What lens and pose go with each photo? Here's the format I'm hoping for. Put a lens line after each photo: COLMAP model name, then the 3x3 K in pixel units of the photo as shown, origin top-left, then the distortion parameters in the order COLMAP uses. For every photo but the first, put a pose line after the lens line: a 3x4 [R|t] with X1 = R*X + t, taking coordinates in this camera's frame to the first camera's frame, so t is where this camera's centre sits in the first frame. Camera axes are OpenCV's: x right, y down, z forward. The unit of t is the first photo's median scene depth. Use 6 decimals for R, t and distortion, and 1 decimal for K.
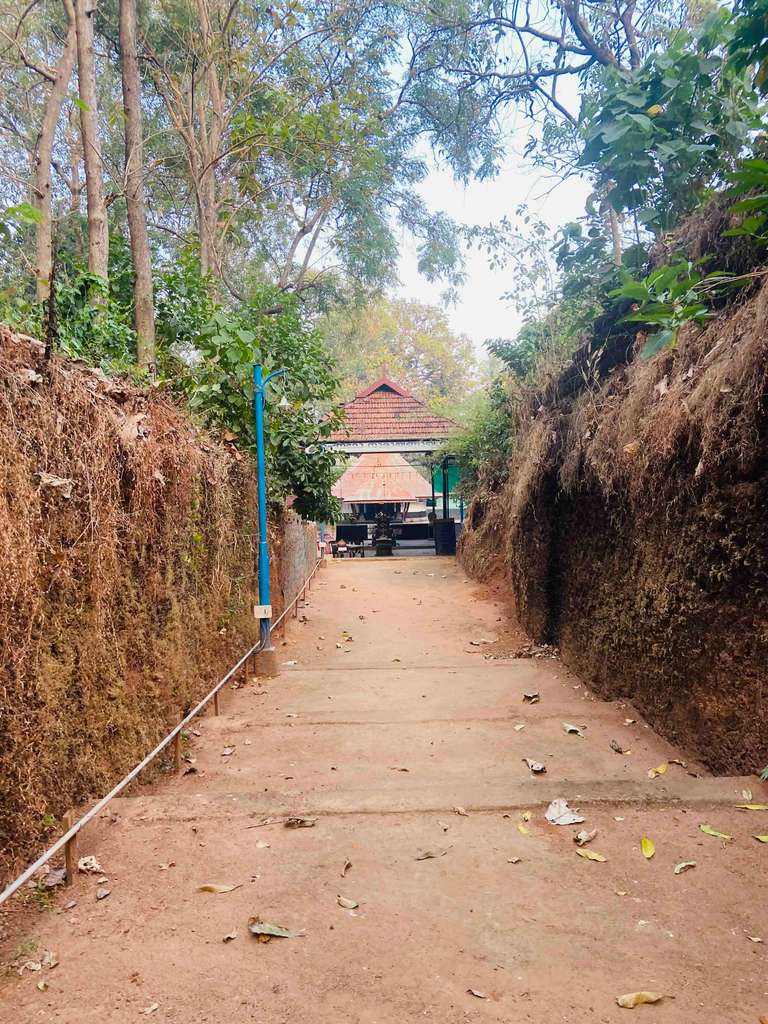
lens RADIAL K [[769.1, 0, 384.0], [0, 769.1, 512.0], [0, 0, 1]] dist [0.092585, -0.081733]
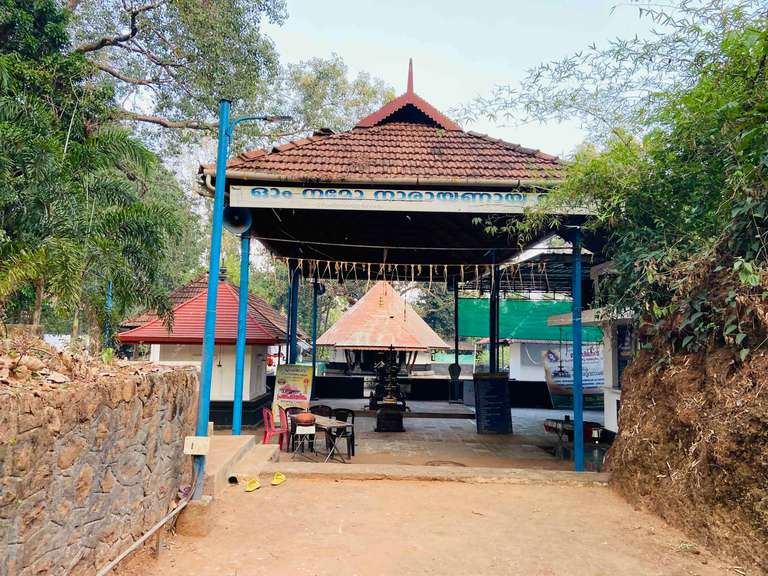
lens RADIAL K [[577.6, 0, 384.0], [0, 577.6, 288.0], [0, 0, 1]] dist [0.074583, -0.007329]
pose [[0.998992, 0.044450, 0.006248, -0.011493], [-0.043185, 0.989716, -0.136371, 0.008217], [-0.012246, 0.135964, 0.990638, 0.520751]]
